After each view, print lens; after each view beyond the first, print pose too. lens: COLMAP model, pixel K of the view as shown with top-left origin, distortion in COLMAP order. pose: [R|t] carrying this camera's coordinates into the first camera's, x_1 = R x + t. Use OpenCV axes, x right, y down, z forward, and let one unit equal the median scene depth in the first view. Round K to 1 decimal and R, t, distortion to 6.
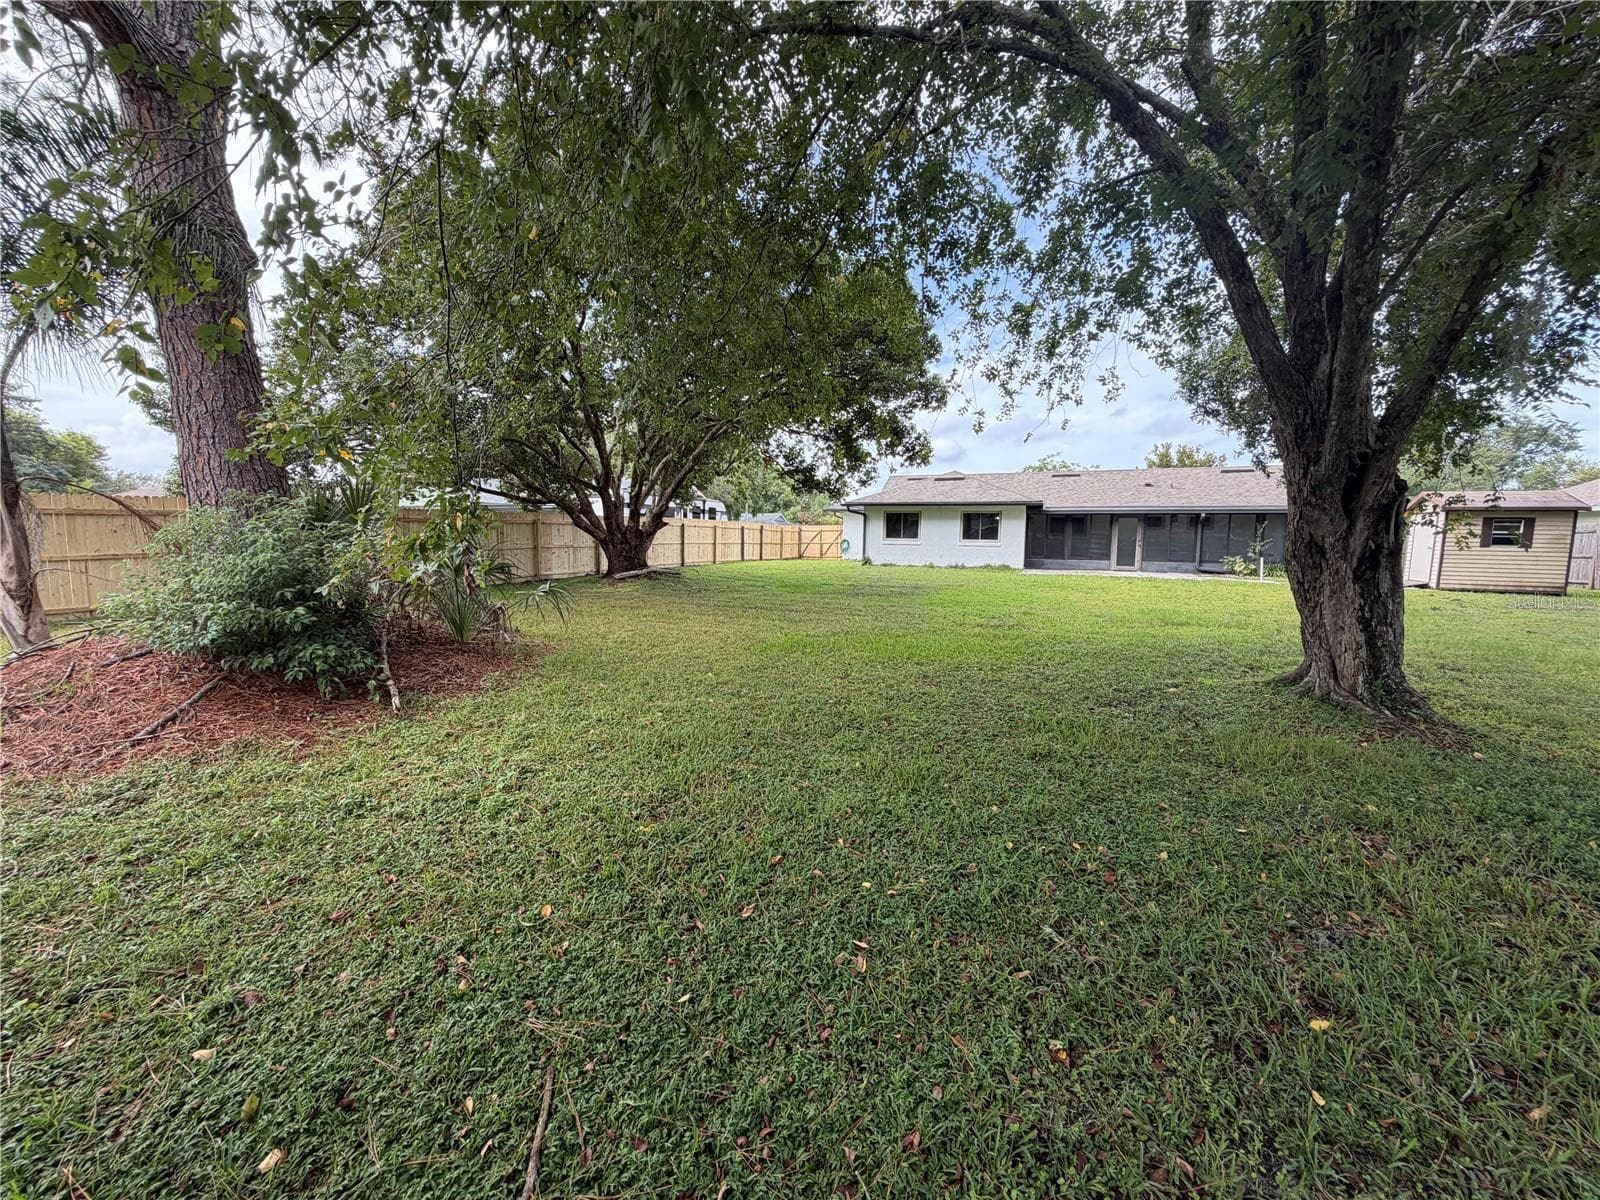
lens RADIAL K [[640.3, 0, 799.2], [0, 640.3, 602.8], [0, 0, 1]] dist [0.012464, -0.001398]
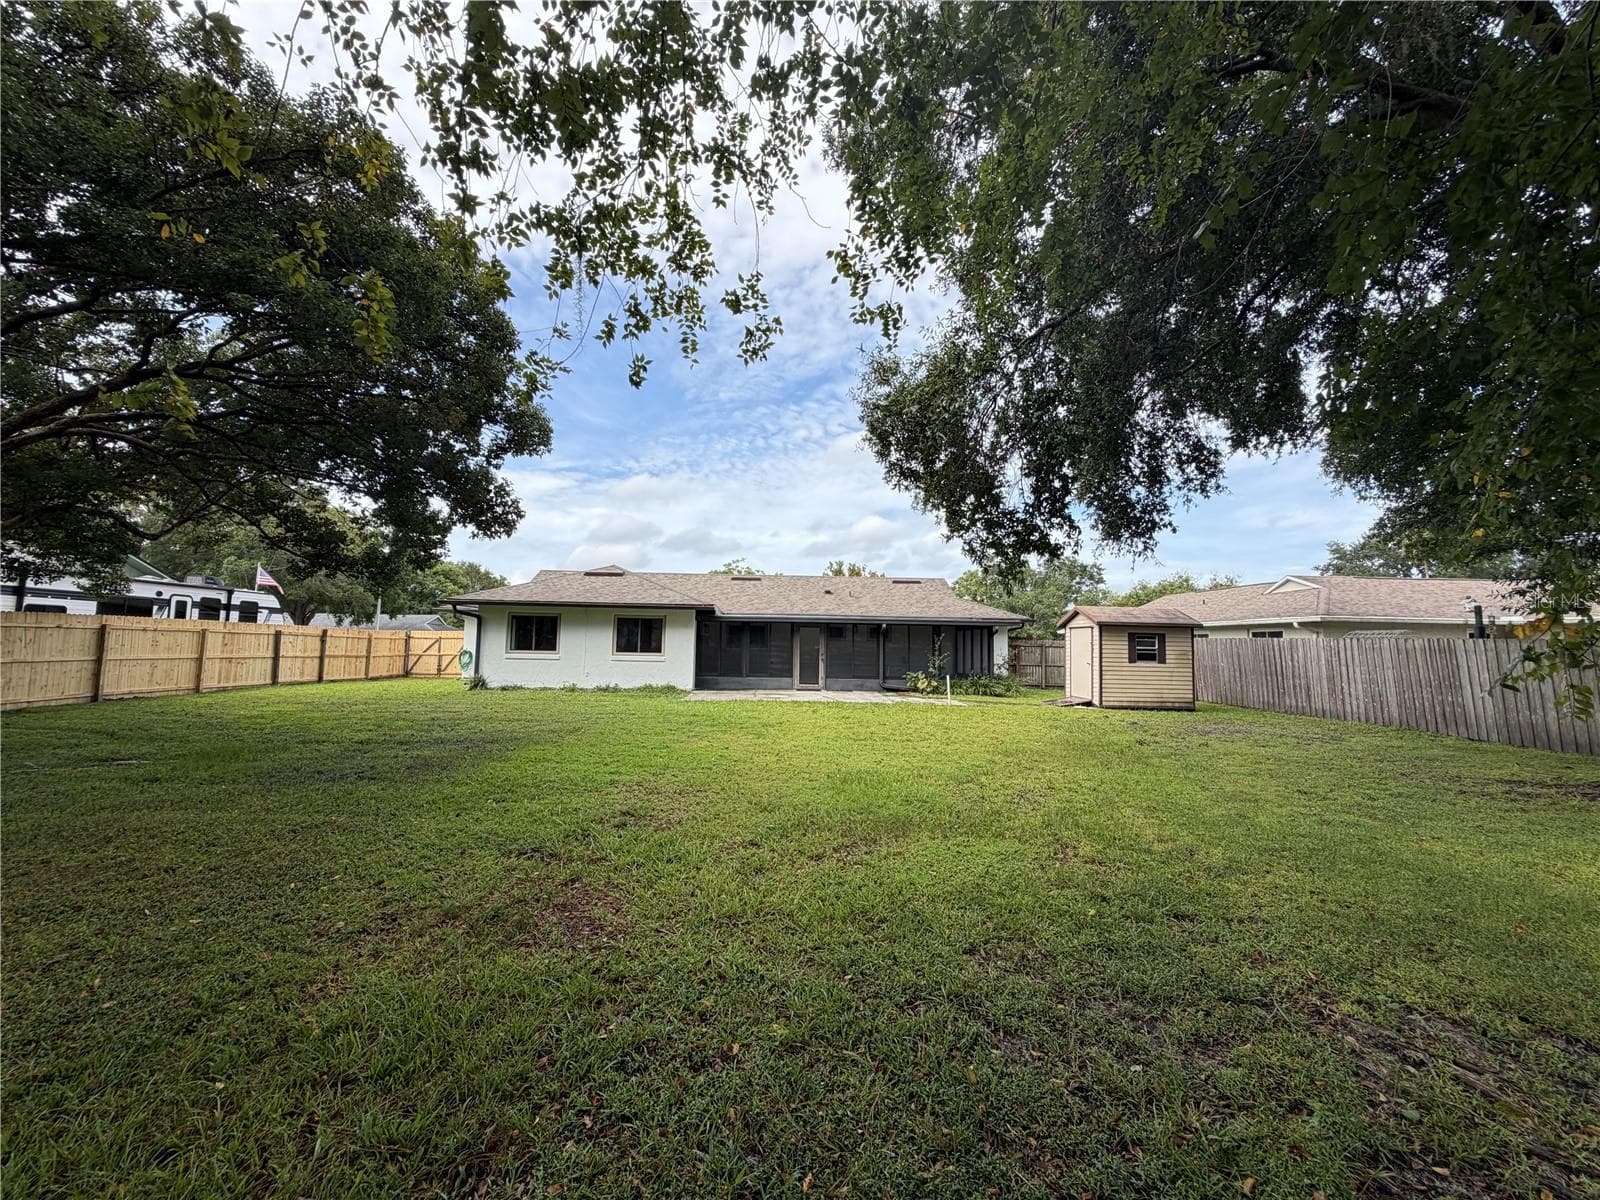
lens RADIAL K [[640.3, 0, 787.1], [0, 640.3, 605.4], [0, 0, 1]] dist [0.012464, -0.001398]
pose [[0.908151, 0.029459, 0.417604, 0.212286], [0.038216, 0.987523, -0.152769, -0.052728], [-0.416894, 0.154696, 0.895695, 0.406010]]
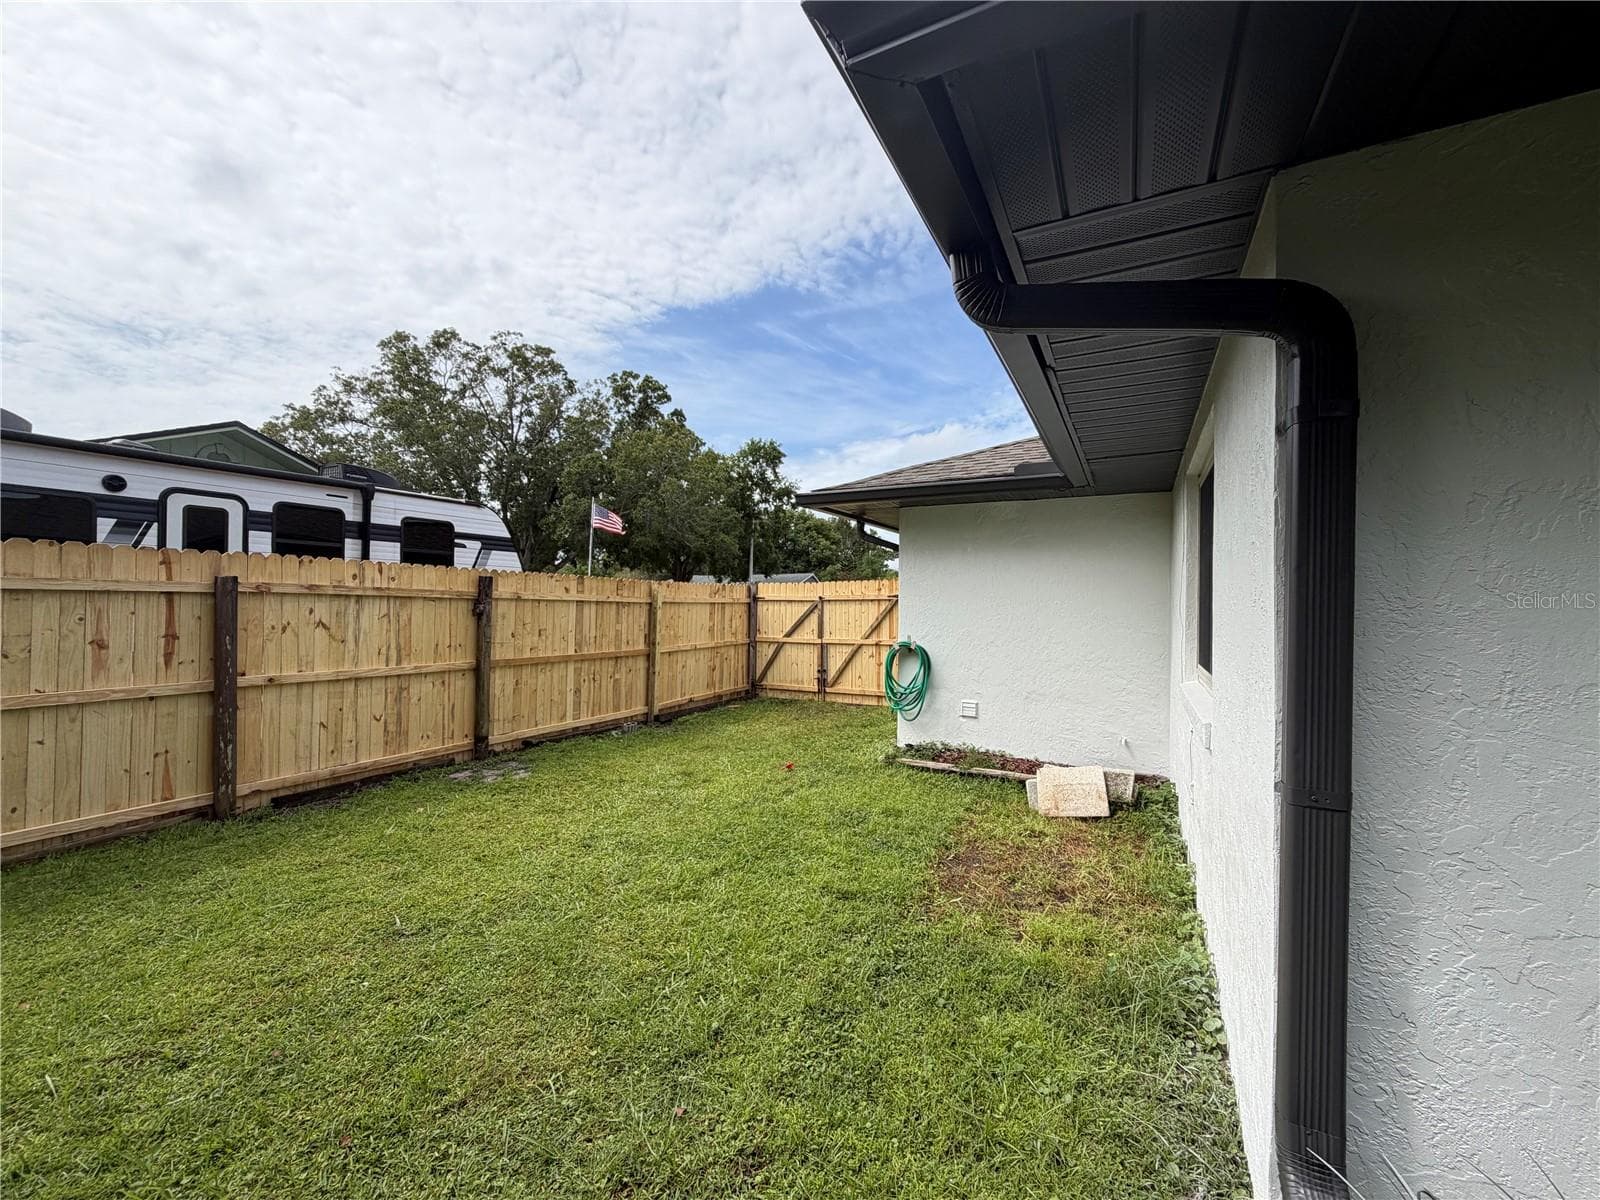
lens RADIAL K [[640.3, 0, 782.5], [0, 640.3, 595.7], [0, 0, 1]] dist [0.012464, -0.001398]
pose [[0.993678, -0.006396, -0.112083, 0.120265], [-0.006284, 0.993642, -0.112413, -0.200731], [0.112090, 0.112407, 0.987320, 1.744661]]
